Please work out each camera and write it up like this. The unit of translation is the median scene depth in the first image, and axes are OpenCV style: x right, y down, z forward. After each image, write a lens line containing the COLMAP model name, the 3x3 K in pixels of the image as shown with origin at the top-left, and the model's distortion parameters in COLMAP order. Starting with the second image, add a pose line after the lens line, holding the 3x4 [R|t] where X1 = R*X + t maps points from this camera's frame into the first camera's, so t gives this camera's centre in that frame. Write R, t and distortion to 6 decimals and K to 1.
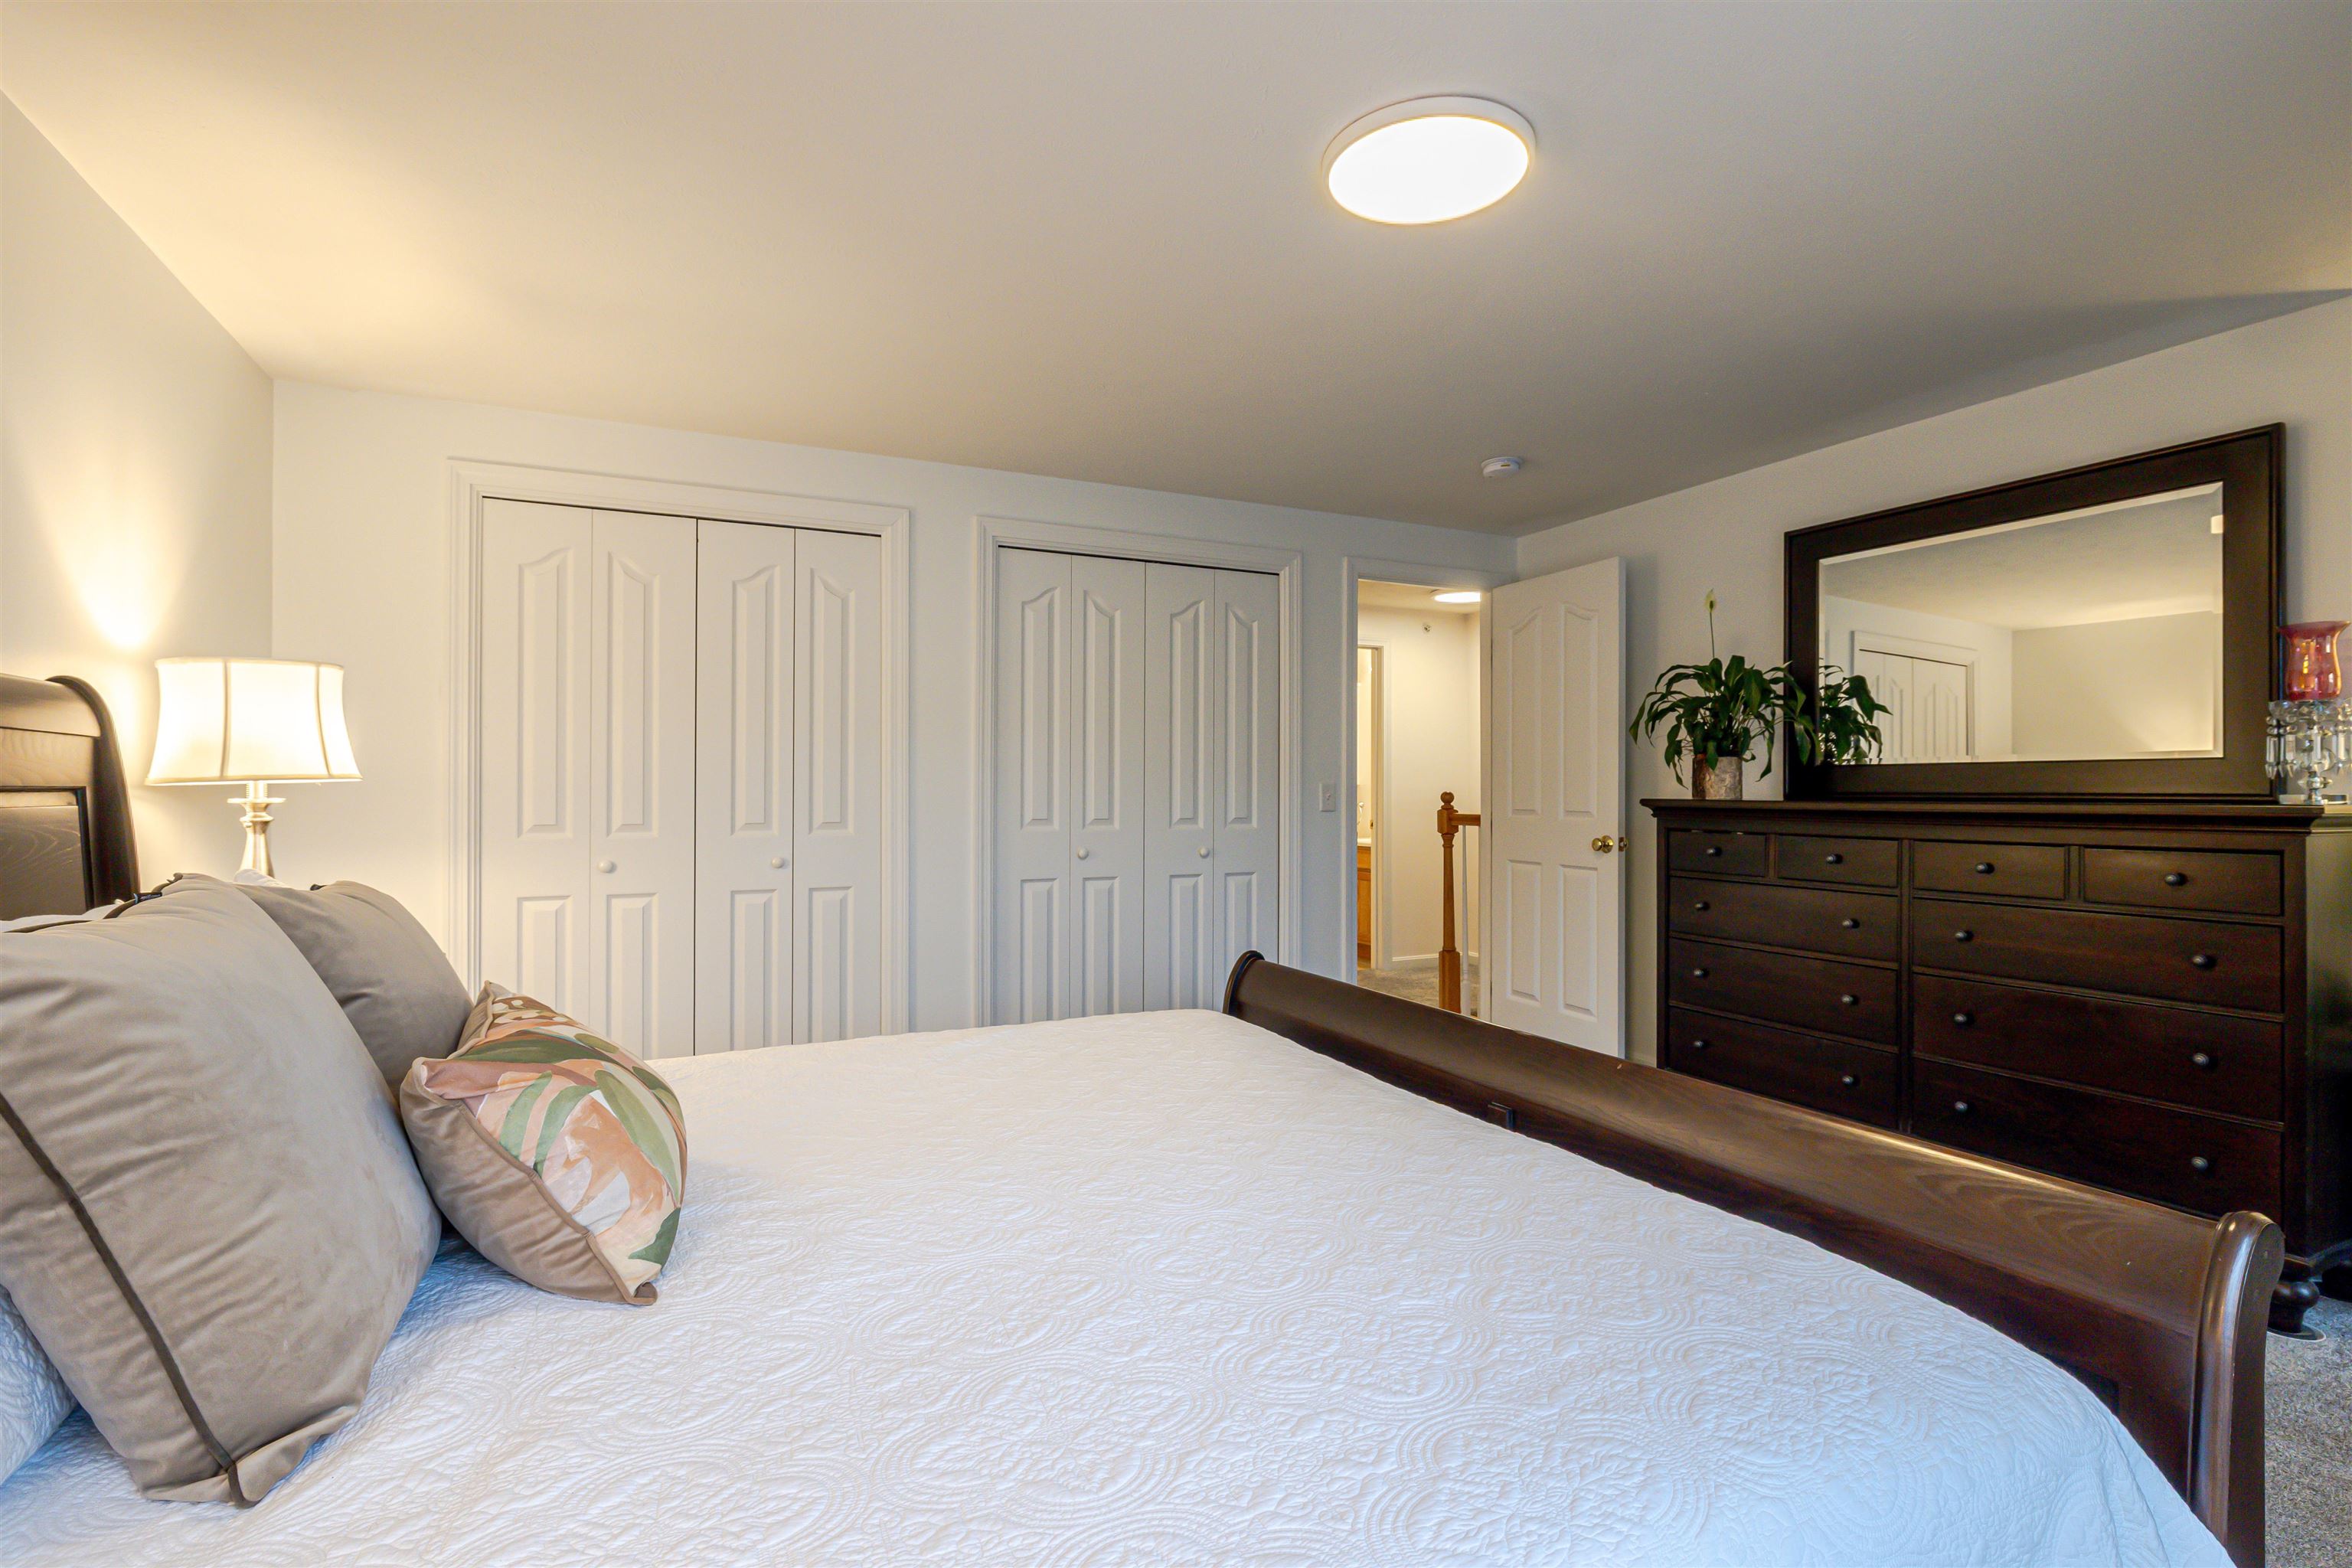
lens RADIAL K [[1117.8, 0, 1185.9], [0, 1117.8, 775.9], [0, 0, 1]] dist [-0.008709, 0.002883]
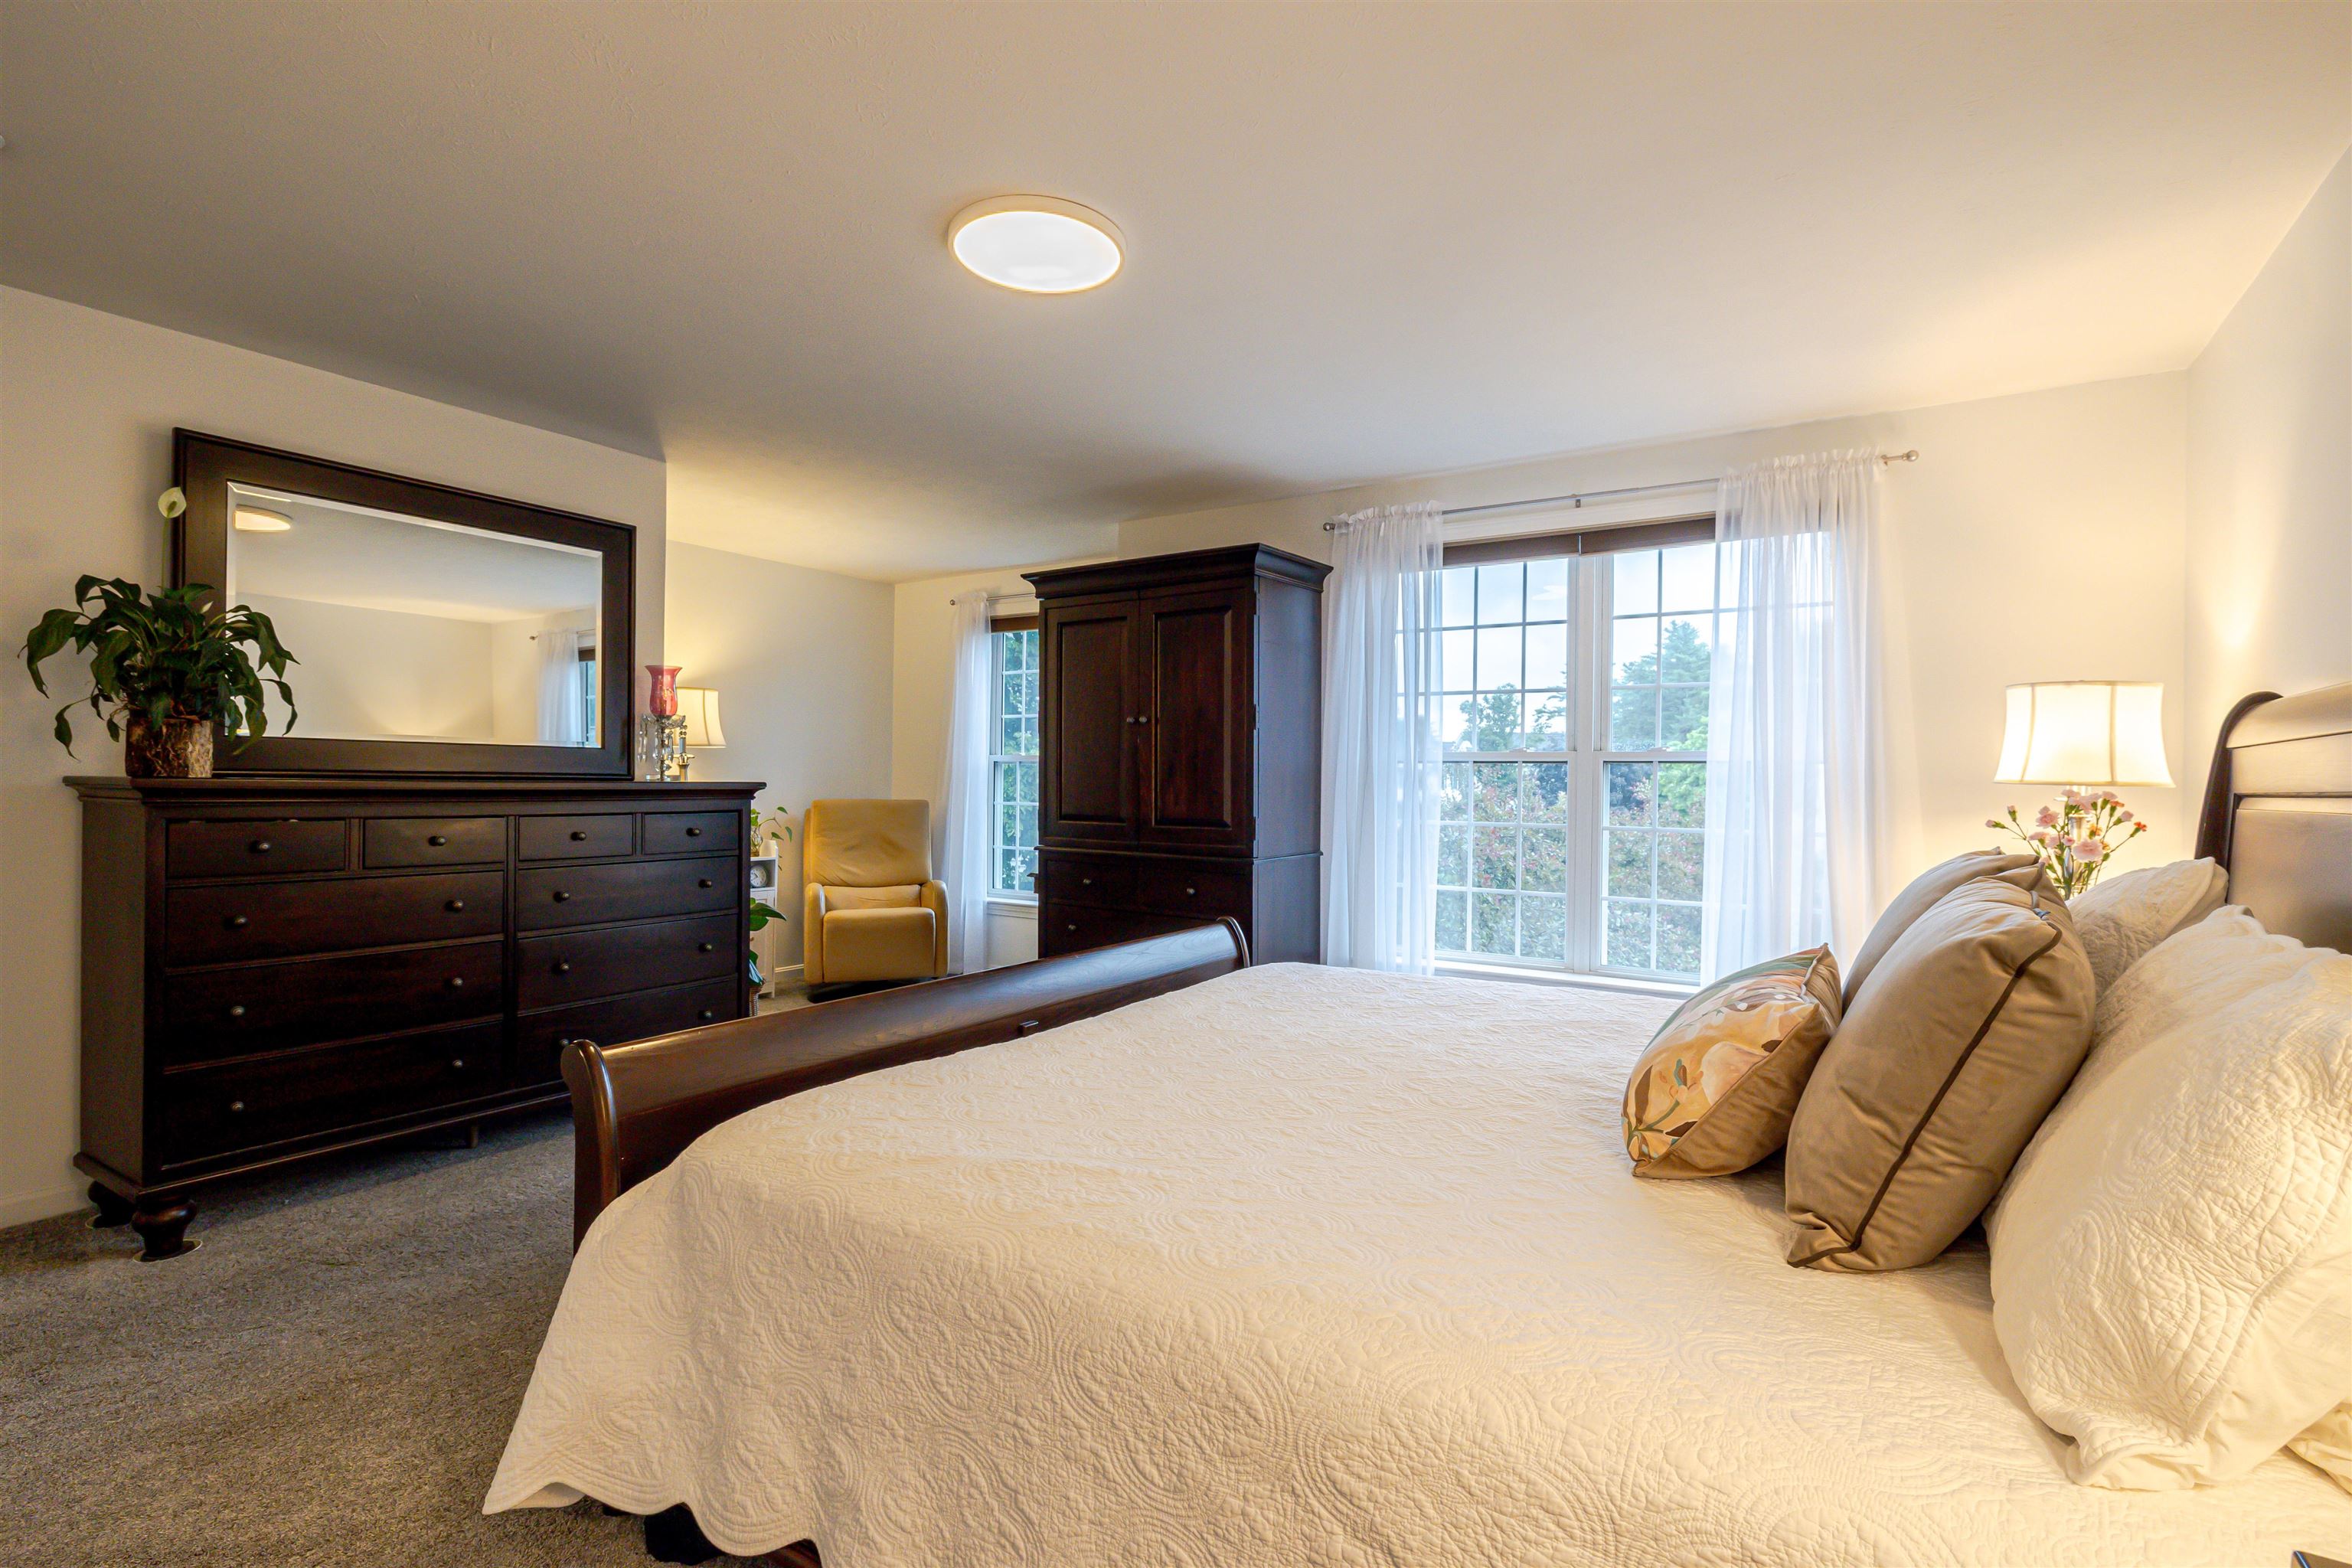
lens RADIAL K [[1117.8, 0, 1195.1], [0, 1117.8, 777.4], [0, 0, 1]] dist [-0.008709, 0.002883]
pose [[-0.546285, -0.005654, 0.837580, -0.610336], [-0.027298, 0.999566, -0.011056, 0.014580], [-0.837155, -0.028904, -0.546202, 1.048092]]
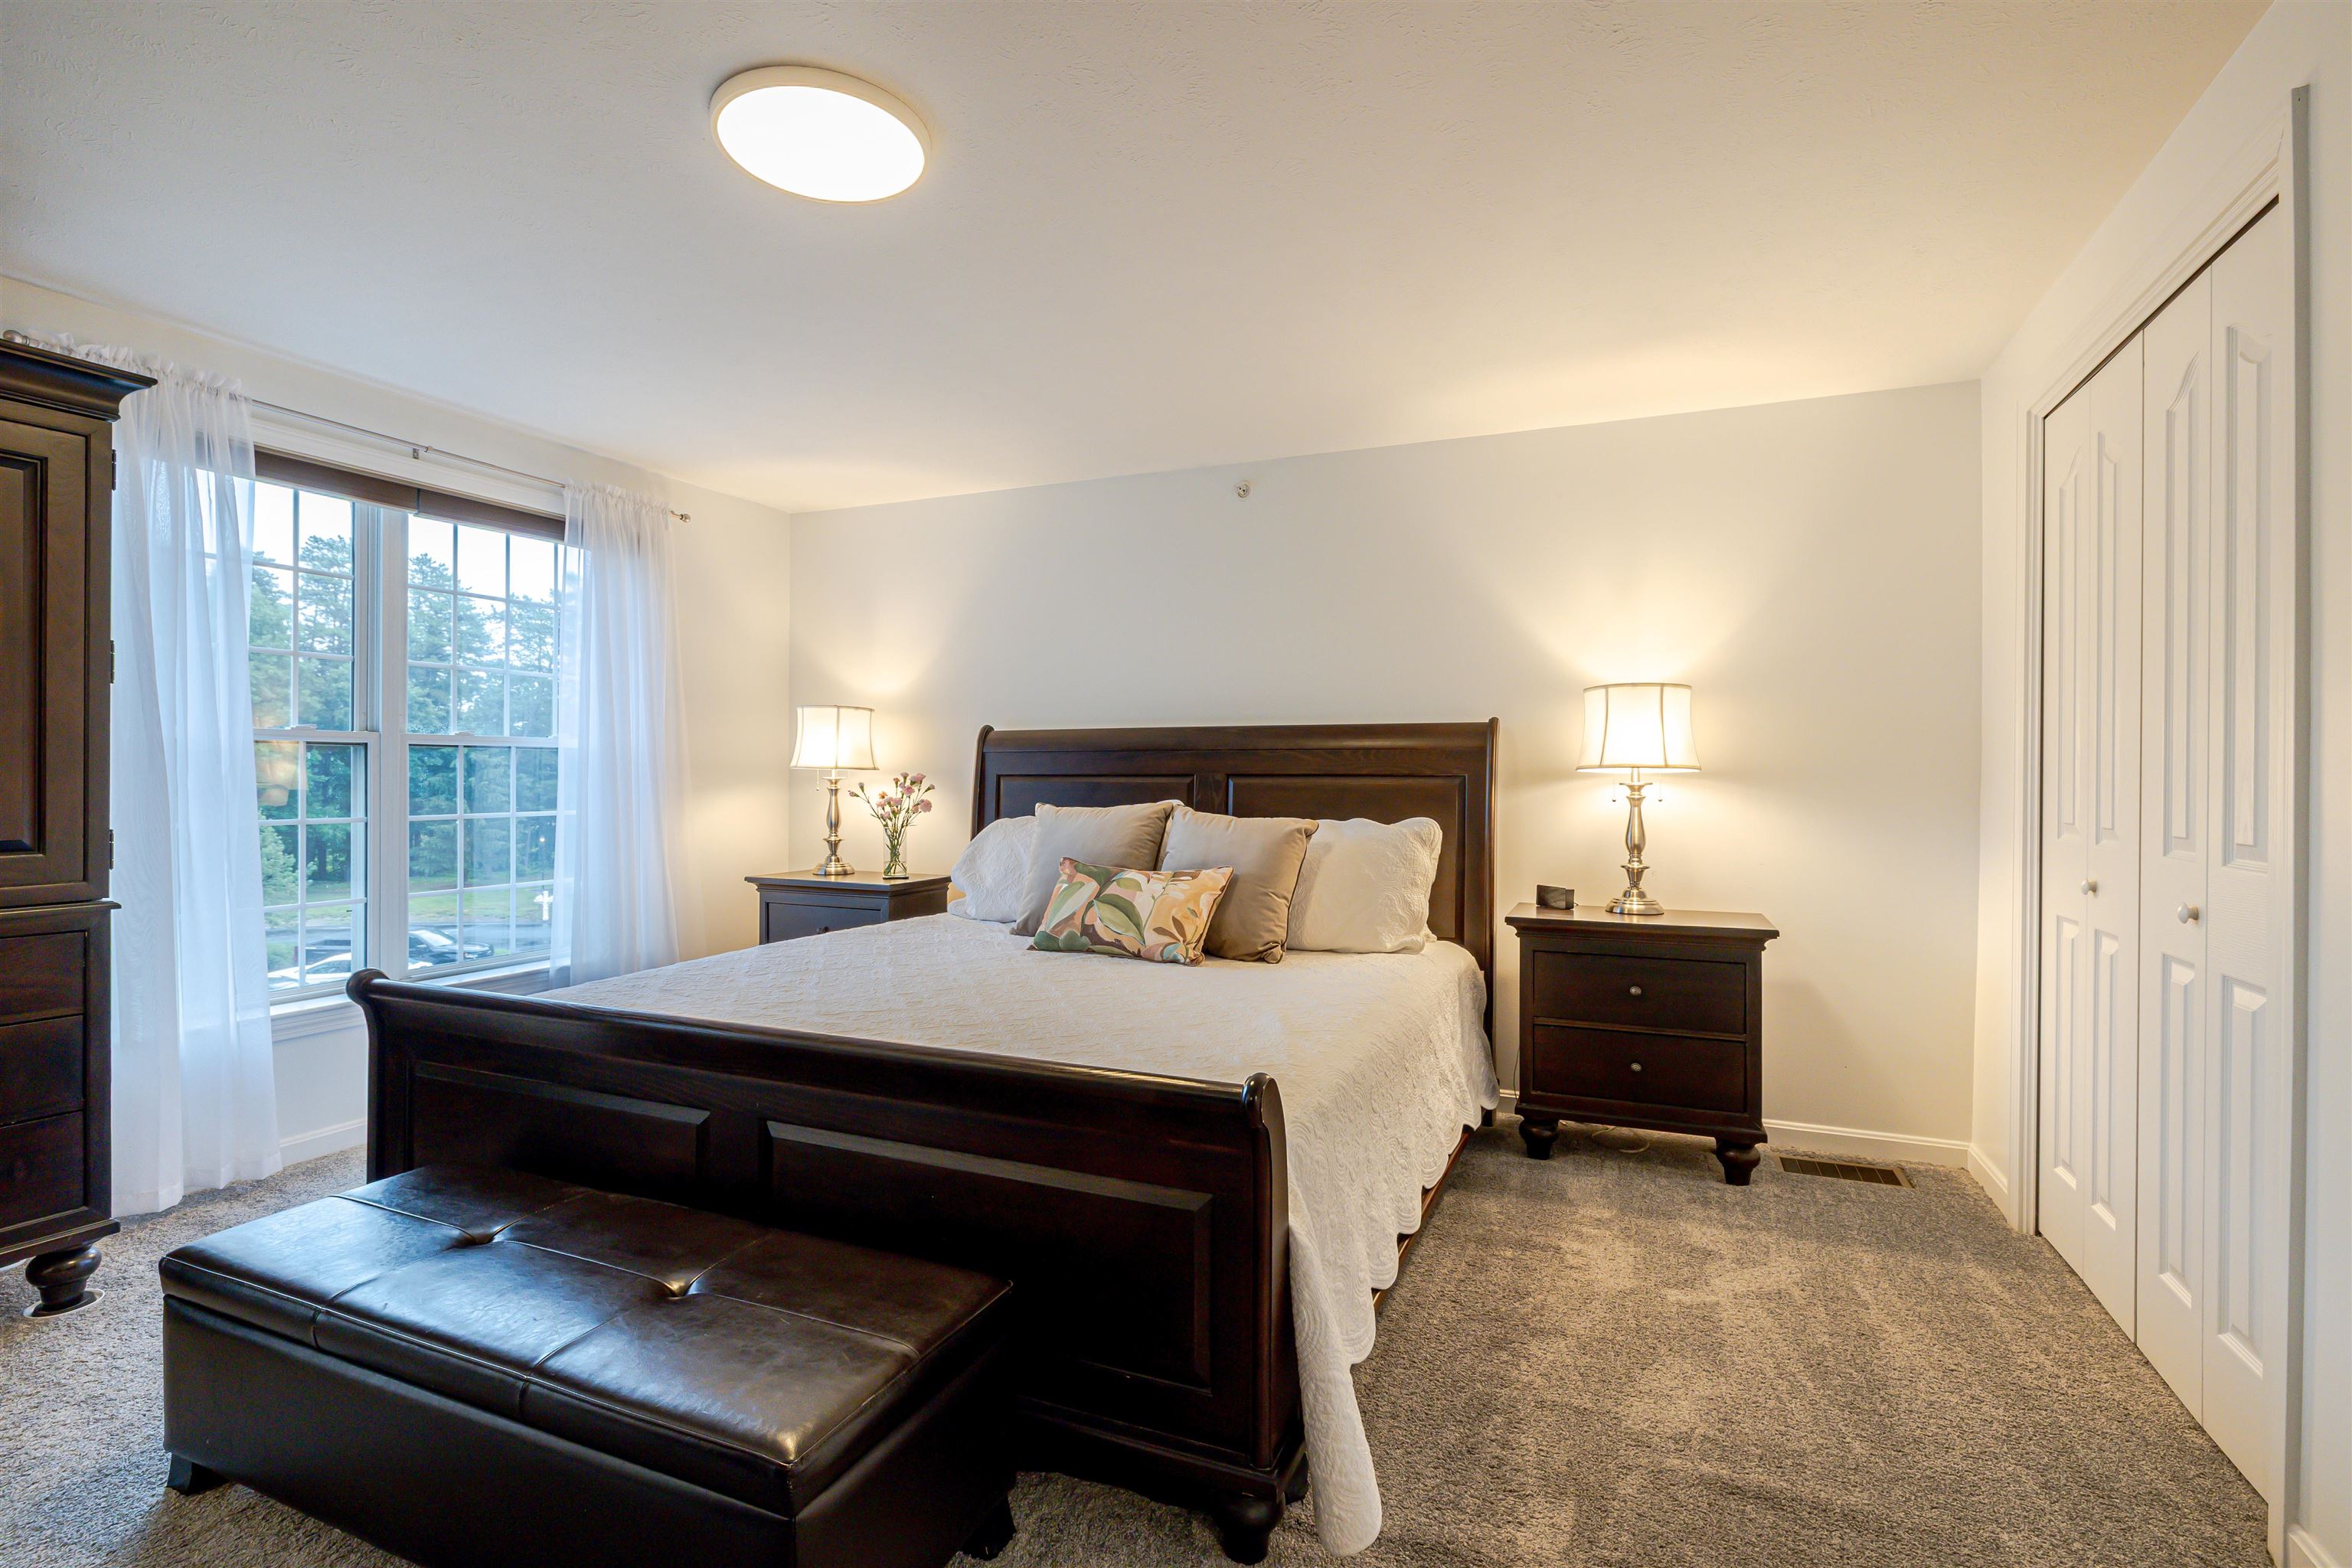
lens RADIAL K [[1117.8, 0, 1197.1], [0, 1117.8, 782.3], [0, 0, 1]] dist [-0.008709, 0.002883]
pose [[-0.738757, -0.002281, -0.673968, 0.435012], [0.010047, 0.999846, -0.014396, 0.034355], [0.673897, -0.017407, -0.738620, 1.373153]]
